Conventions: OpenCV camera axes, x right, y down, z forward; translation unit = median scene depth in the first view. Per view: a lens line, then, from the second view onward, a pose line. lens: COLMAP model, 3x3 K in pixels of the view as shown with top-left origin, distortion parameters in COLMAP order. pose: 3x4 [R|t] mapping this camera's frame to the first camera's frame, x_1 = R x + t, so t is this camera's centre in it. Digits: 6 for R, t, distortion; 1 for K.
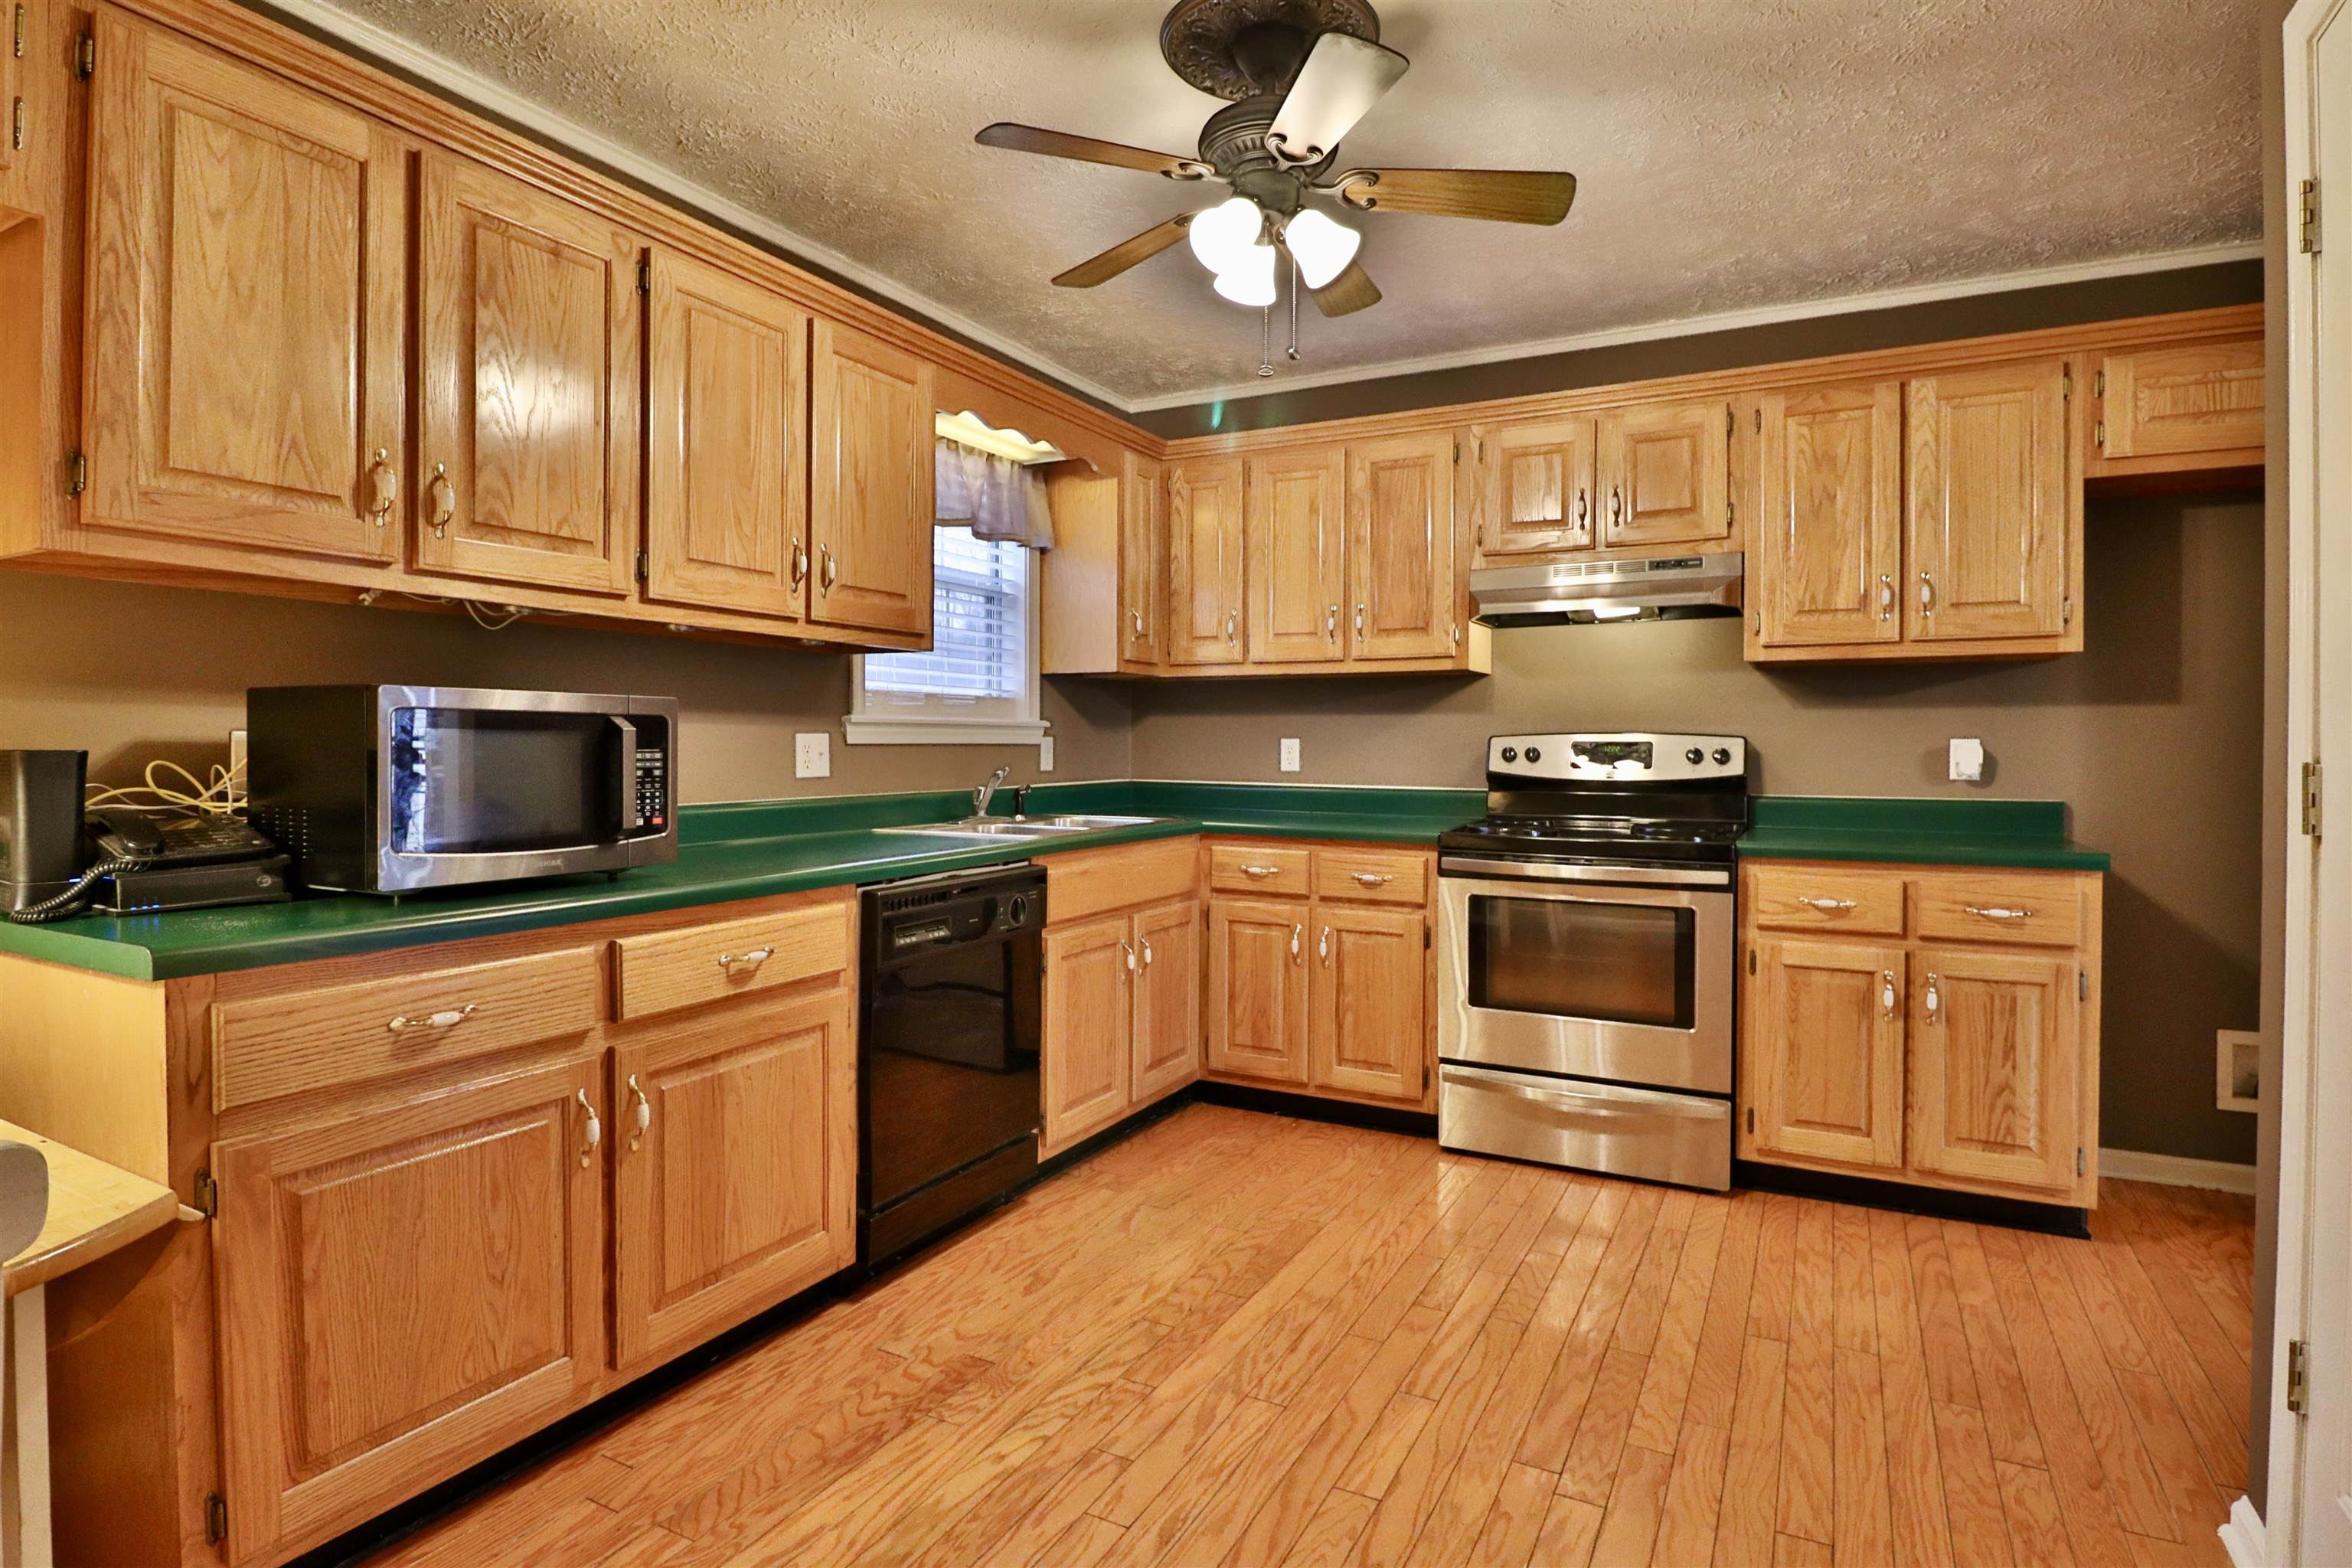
lens RADIAL K [[1212.1, 0, 1187.8], [0, 1212.1, 747.7], [0, 0, 1]] dist [0.000134, -0.014800]
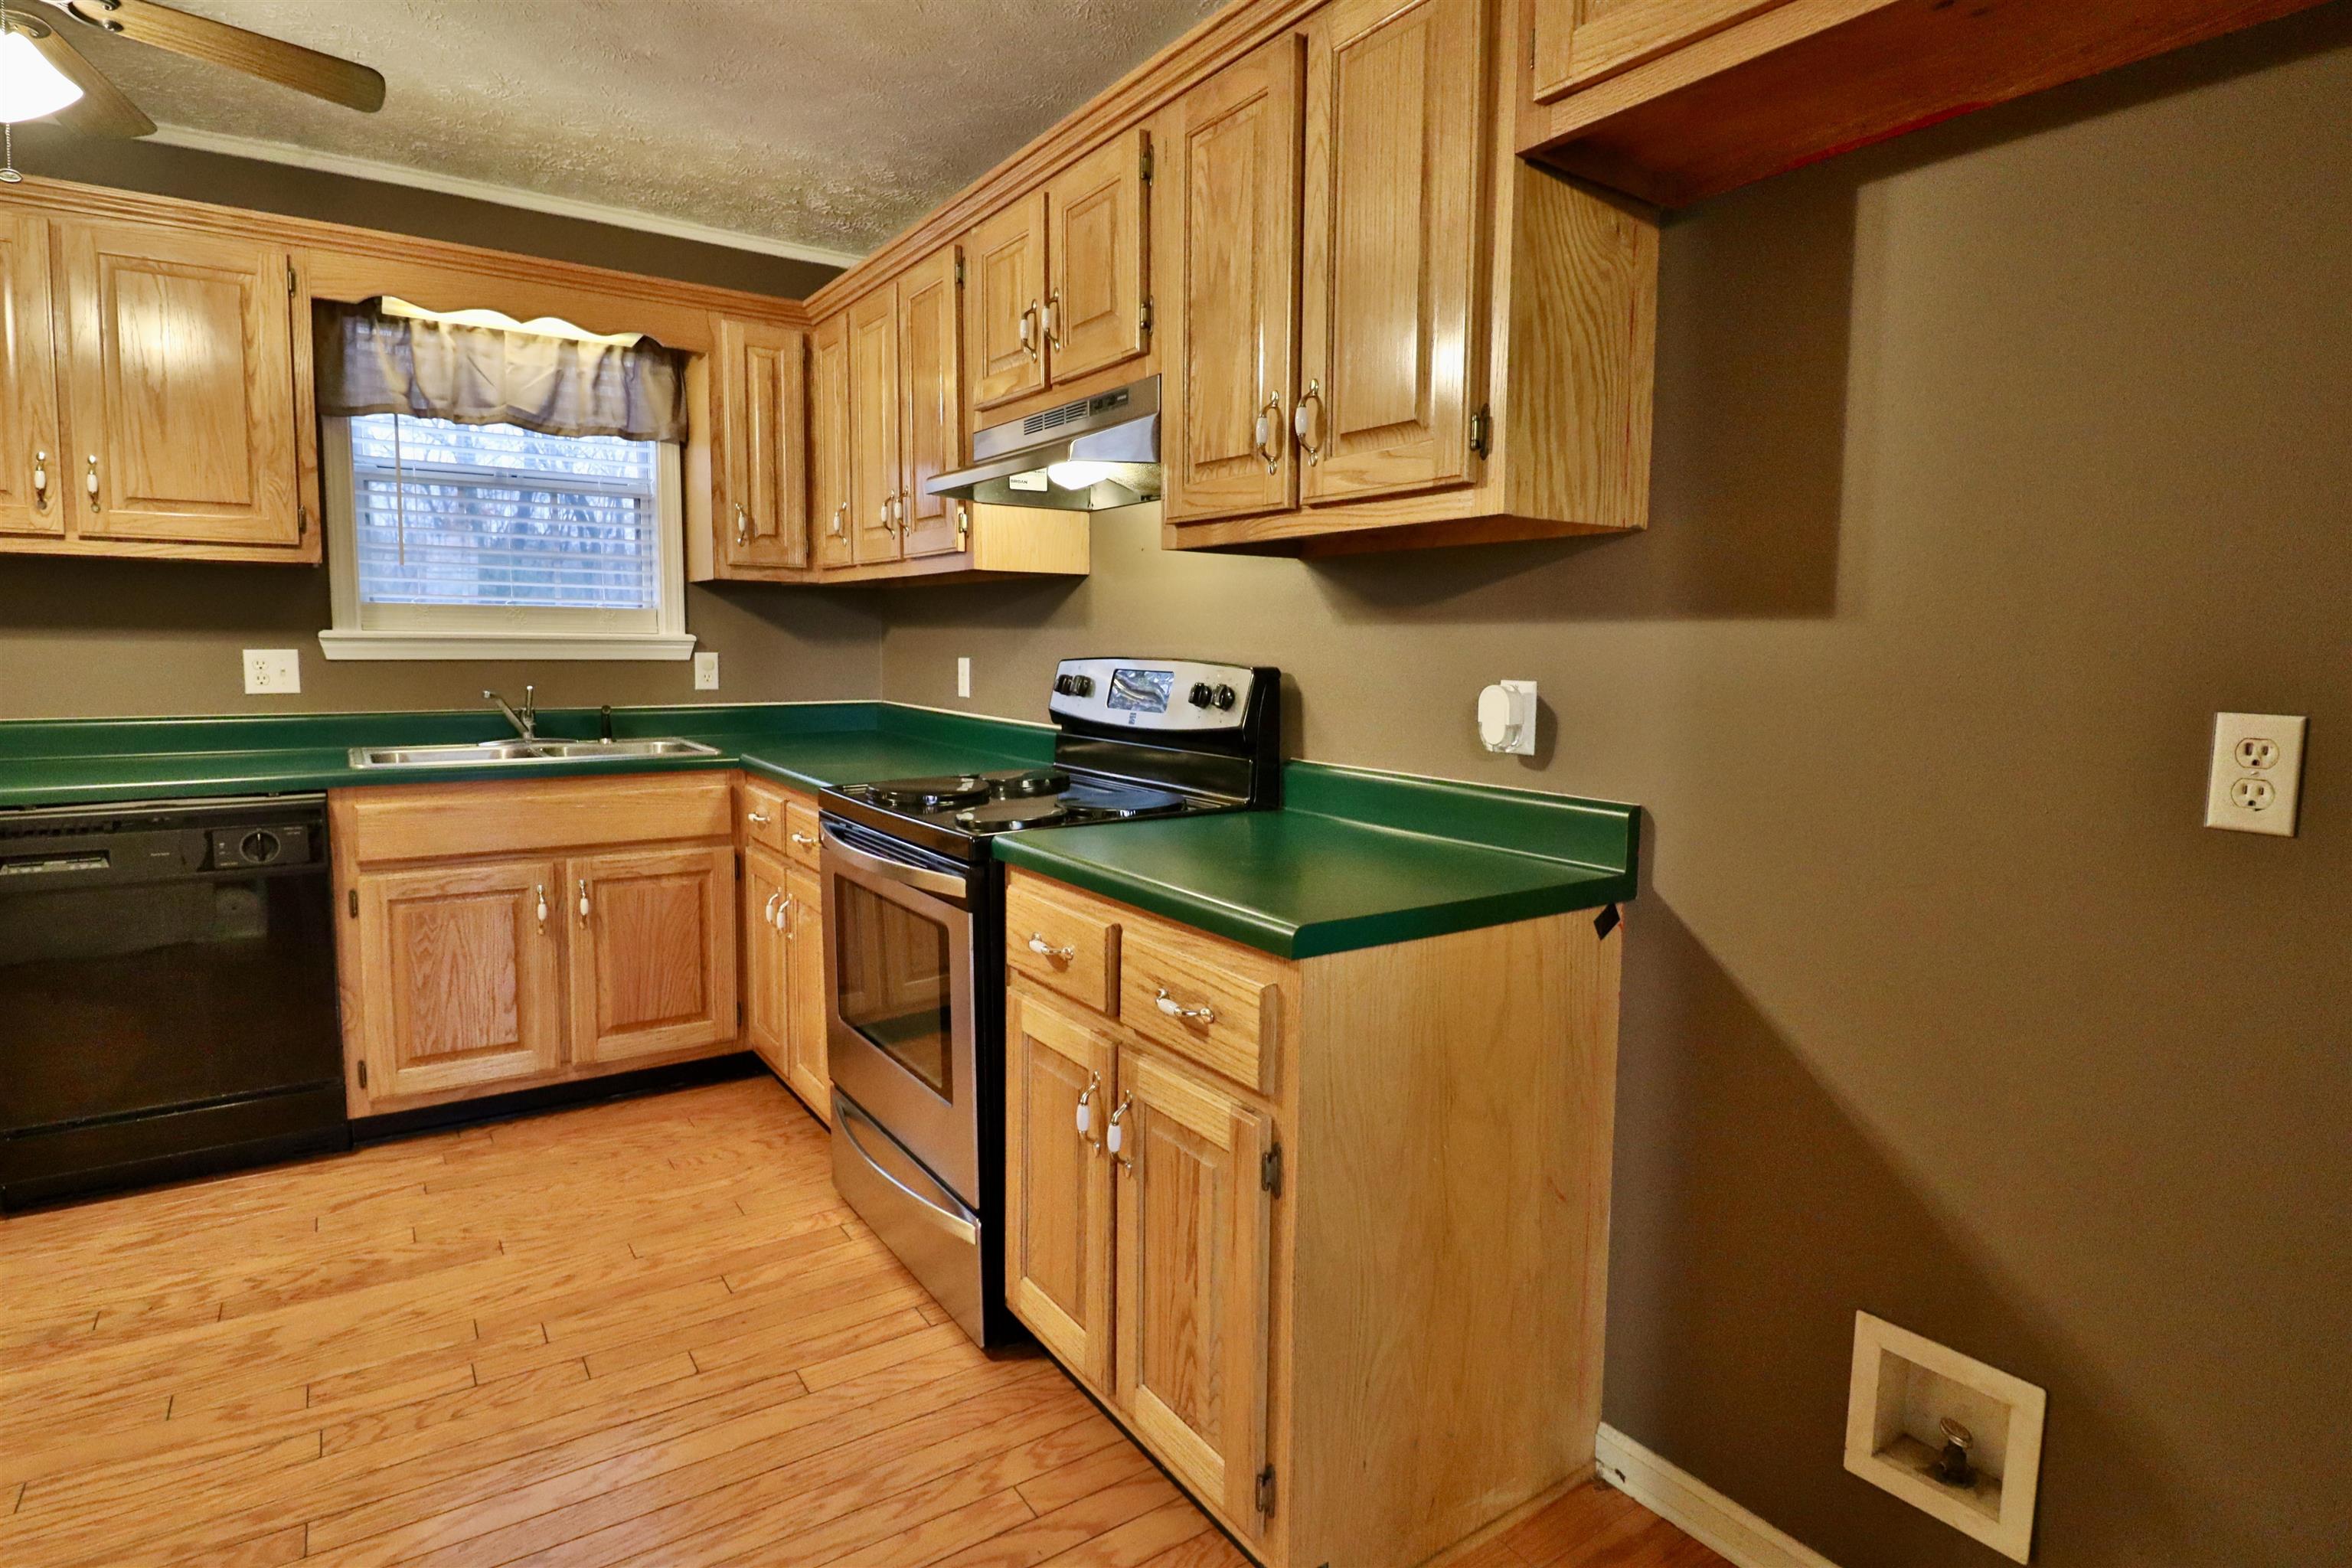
lens RADIAL K [[1212.1, 0, 1187.8], [0, 1212.1, 747.7], [0, 0, 1]] dist [0.000134, -0.014800]
pose [[0.890269, 0.048122, -0.452886, 0.787647], [-0.011518, 0.996463, 0.083237, -0.022007], [0.455290, -0.068887, 0.887674, 0.450430]]
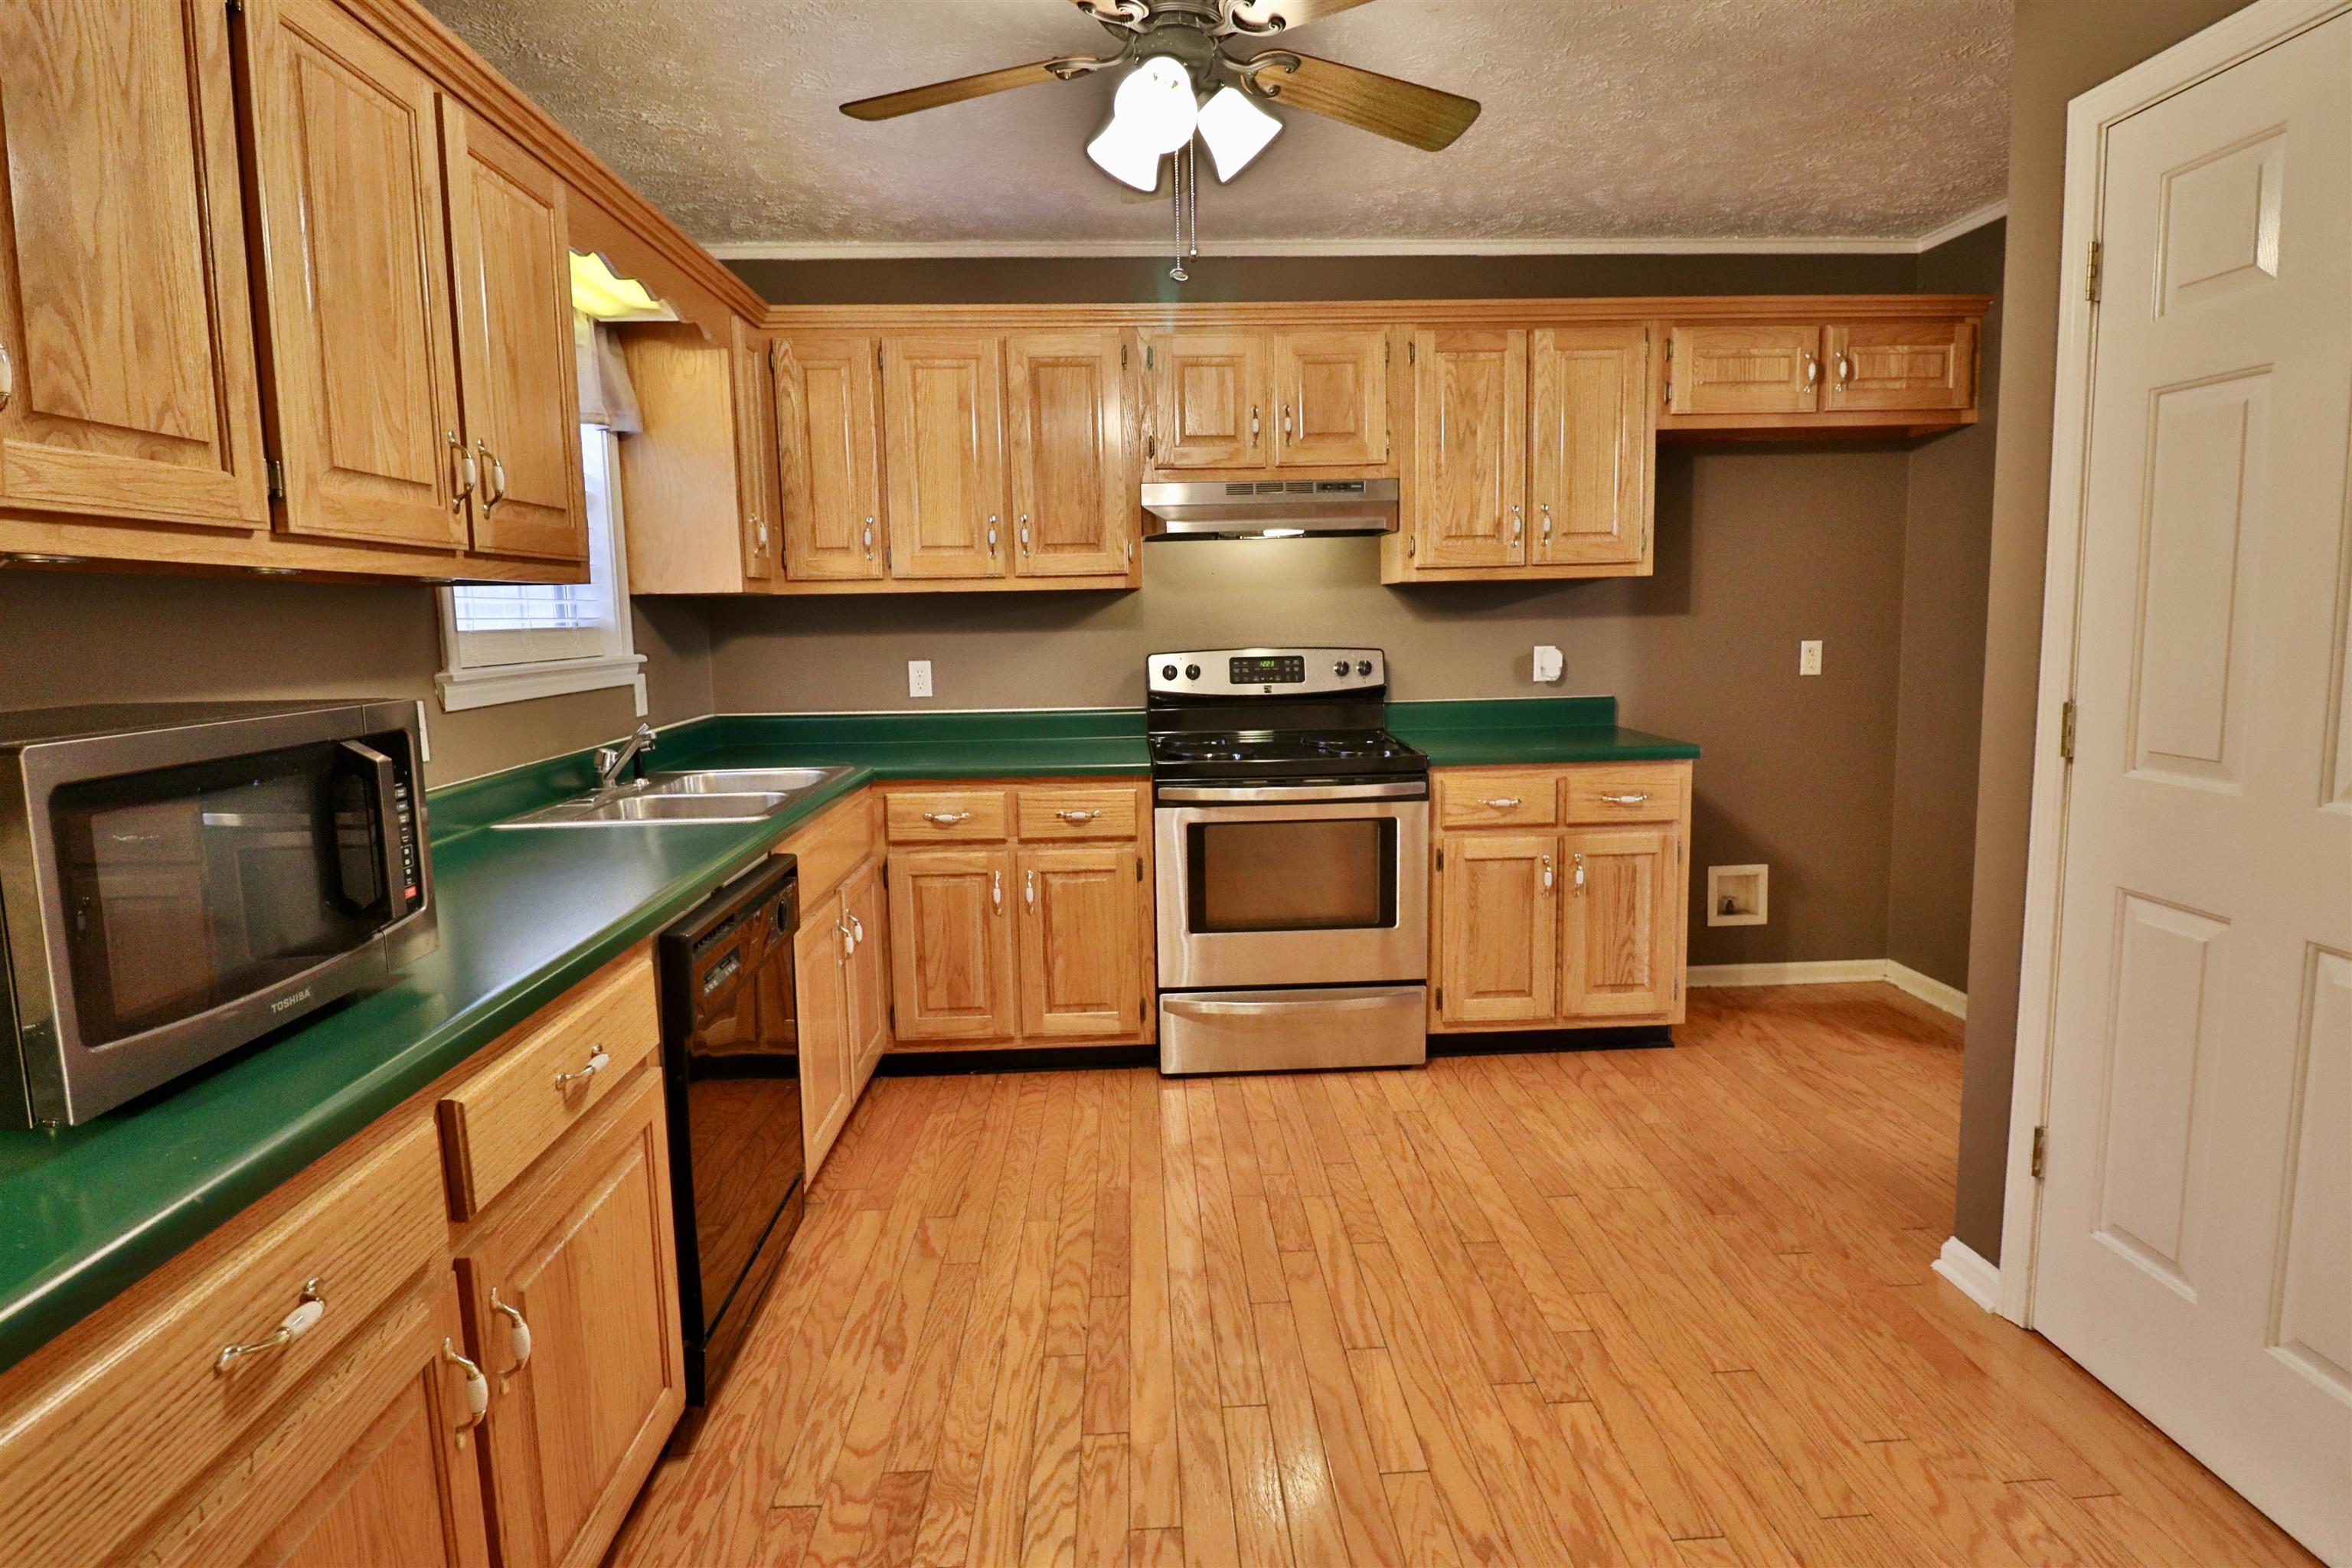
lens RADIAL K [[1212.1, 0, 1187.8], [0, 1212.1, 747.7], [0, 0, 1]] dist [0.000134, -0.014800]
pose [[0.861946, -0.078174, 0.500938, -0.264837], [0.025072, 0.993405, 0.111886, -0.051816], [-0.506381, -0.083880, 0.858221, 0.162761]]
